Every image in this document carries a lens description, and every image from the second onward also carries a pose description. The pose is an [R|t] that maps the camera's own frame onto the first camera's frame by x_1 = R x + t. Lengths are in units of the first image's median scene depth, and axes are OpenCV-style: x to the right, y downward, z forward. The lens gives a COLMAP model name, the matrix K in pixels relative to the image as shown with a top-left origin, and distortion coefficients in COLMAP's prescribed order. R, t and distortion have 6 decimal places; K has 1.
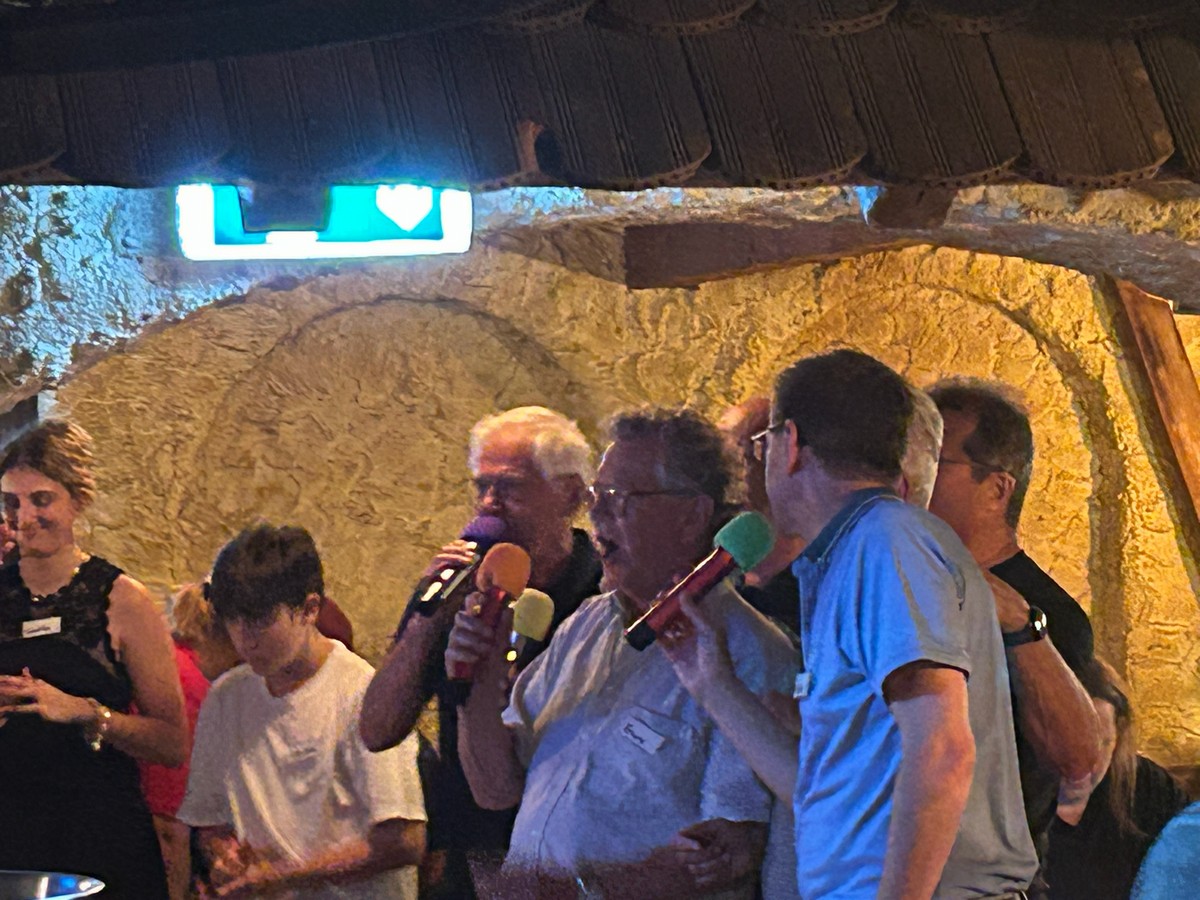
lens RADIAL K [[4637.6, 0, 600.0], [0, 4637.6, 450.0], [0, 0, 1]] dist [0.414938, 1.595526]
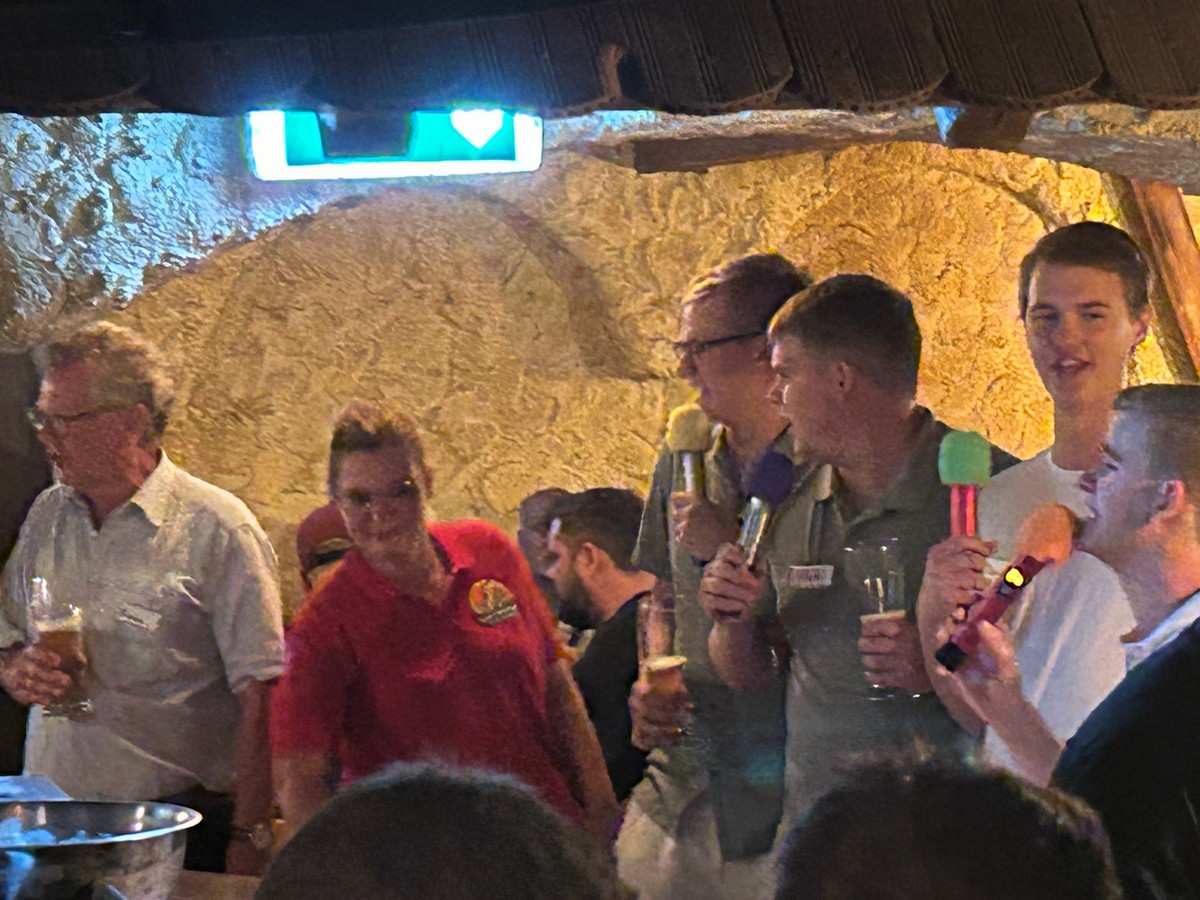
lens RADIAL K [[4637.8, 0, 623.2], [0, 4637.8, 449.1], [0, 0, 1]] dist [0.395617, 0.166029]
pose [[0.999846, -0.004836, 0.016884, -0.014120], [0.004286, 0.999464, 0.032452, -0.007842], [-0.017032, -0.032375, 0.999331, 0.000687]]
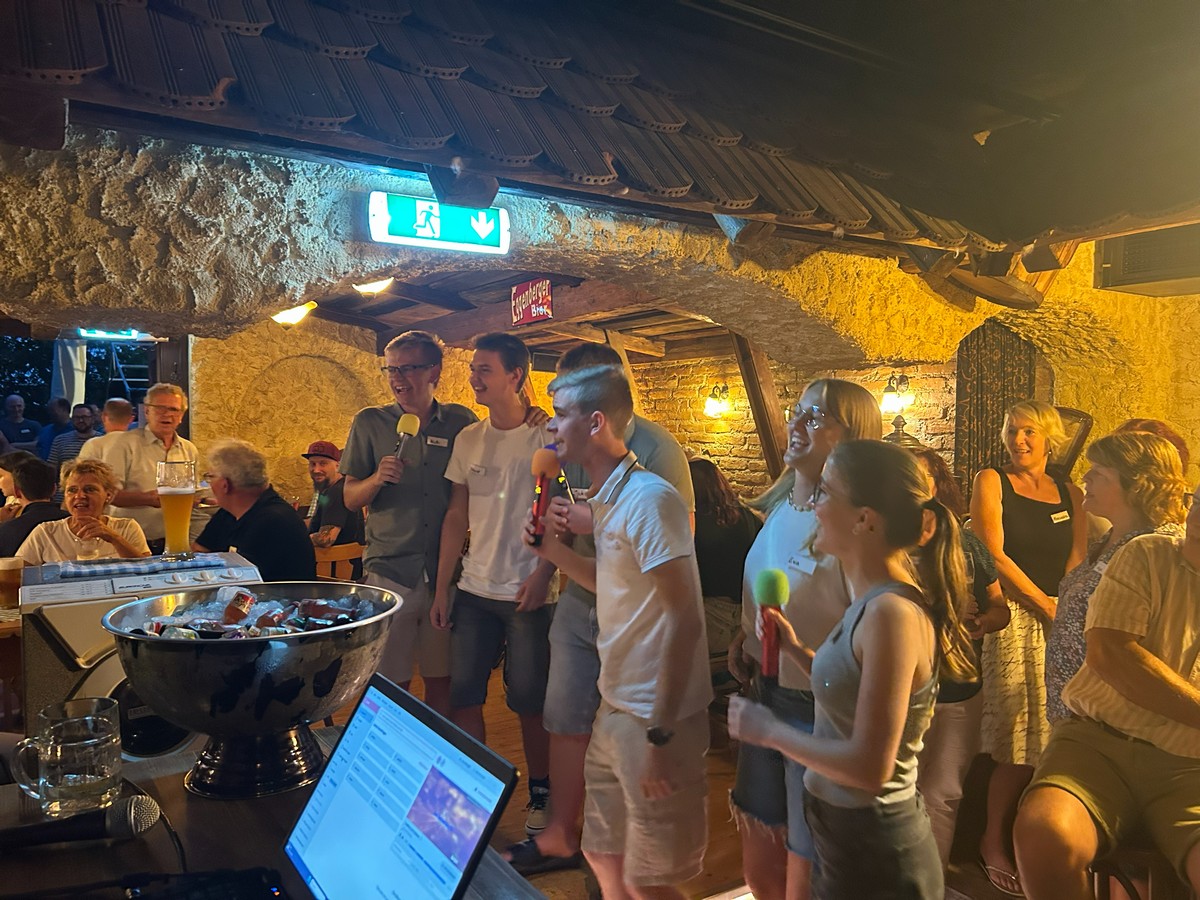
lens RADIAL K [[903.1, 0, 600.0], [0, 903.1, 450.0], [0, 0, 1]] dist [0.029551, -0.012539]
pose [[0.941467, 0.013674, 0.336829, -0.063270], [-0.021638, 0.999568, 0.019902, 0.017601], [-0.336411, -0.026026, 0.941355, 0.315487]]
